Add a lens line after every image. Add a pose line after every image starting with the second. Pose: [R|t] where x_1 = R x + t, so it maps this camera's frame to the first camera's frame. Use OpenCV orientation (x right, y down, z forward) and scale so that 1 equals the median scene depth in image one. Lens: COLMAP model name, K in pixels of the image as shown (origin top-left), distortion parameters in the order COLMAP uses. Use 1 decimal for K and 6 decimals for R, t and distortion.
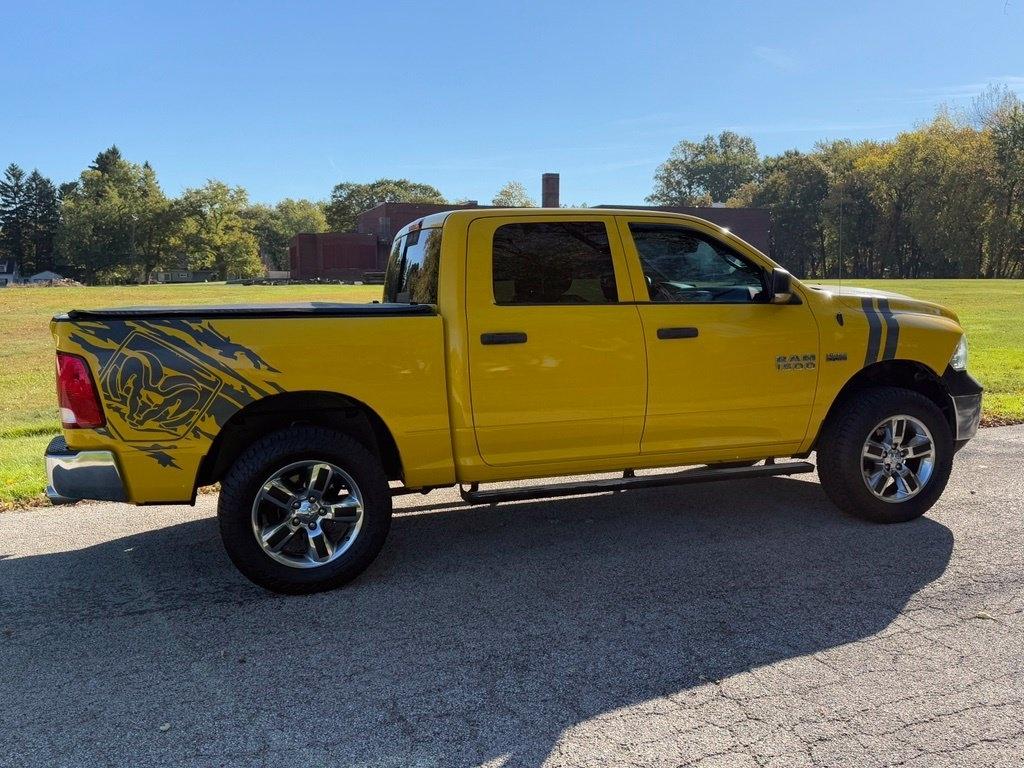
lens RADIAL K [[922.3, 0, 508.8], [0, 922.3, 381.7], [0, 0, 1]] dist [0.145325, -0.281450]
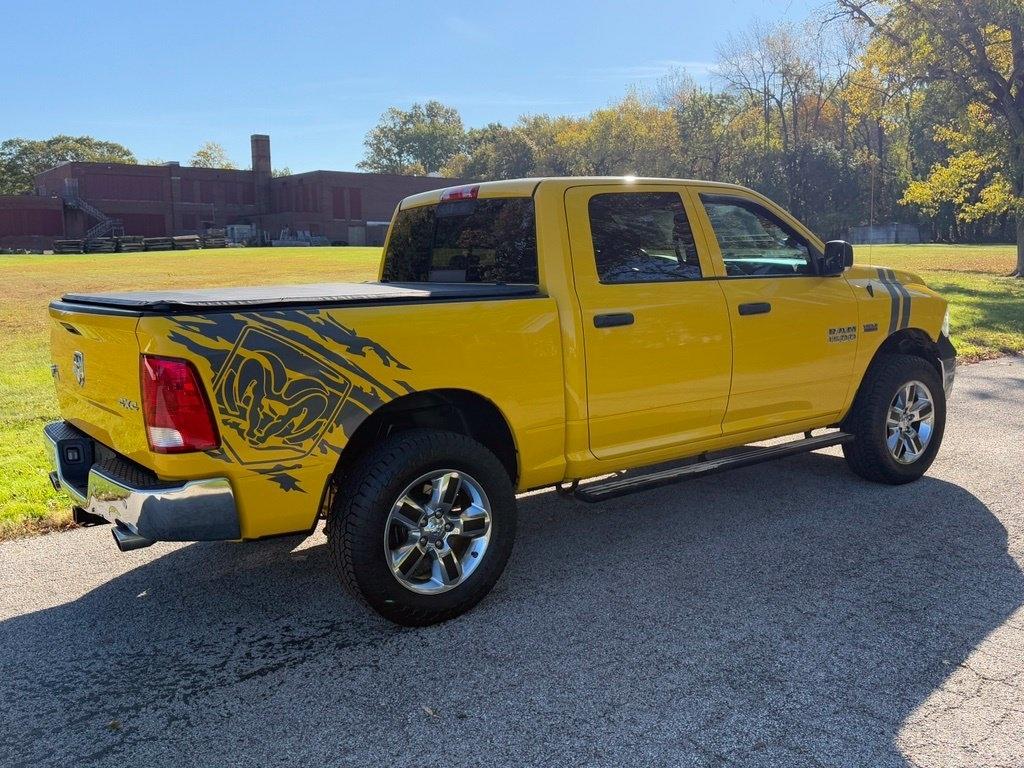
lens RADIAL K [[922.3, 0, 508.8], [0, 922.3, 381.7], [0, 0, 1]] dist [0.145325, -0.281450]
pose [[0.951620, -0.049012, 0.303343, -0.354030], [0.038823, 0.998464, 0.039532, -0.024160], [-0.304815, -0.025843, 0.952061, 0.143966]]
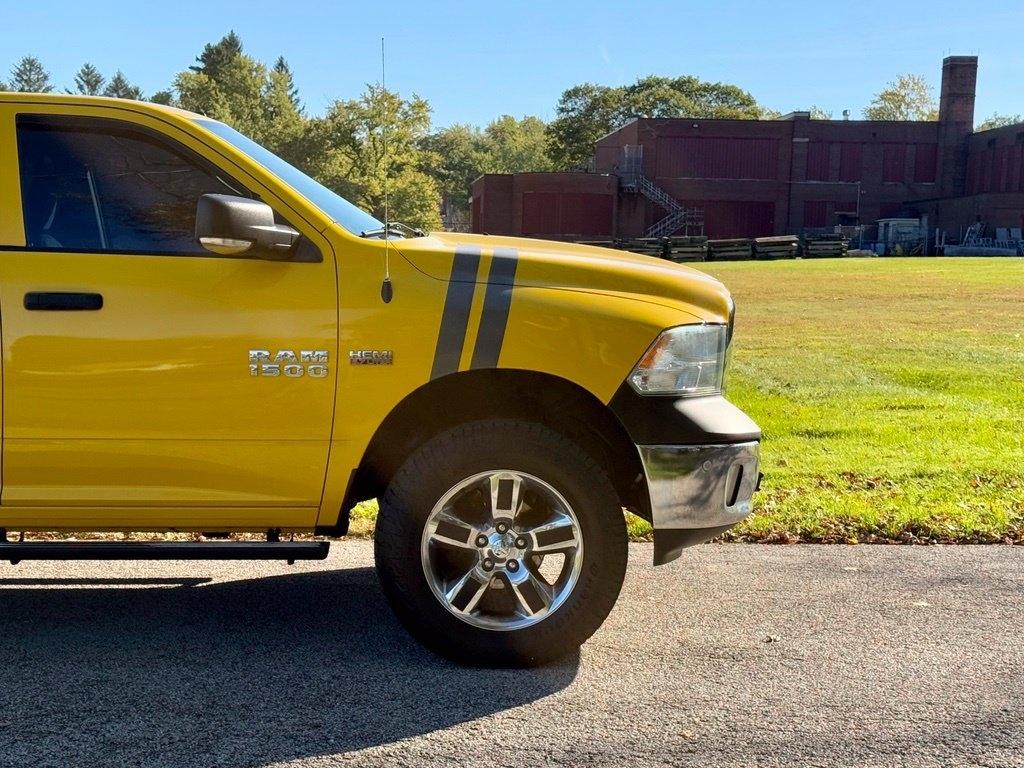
lens RADIAL K [[1625.7, 0, 368.4], [0, 1625.7, 442.7], [0, 0, 1]] dist [0.132413, -0.139181]
pose [[0.949176, 0.055930, -0.309737, 0.674064], [-0.054822, 0.998421, 0.012287, 0.012870], [0.309935, 0.005317, 0.950743, 0.079031]]
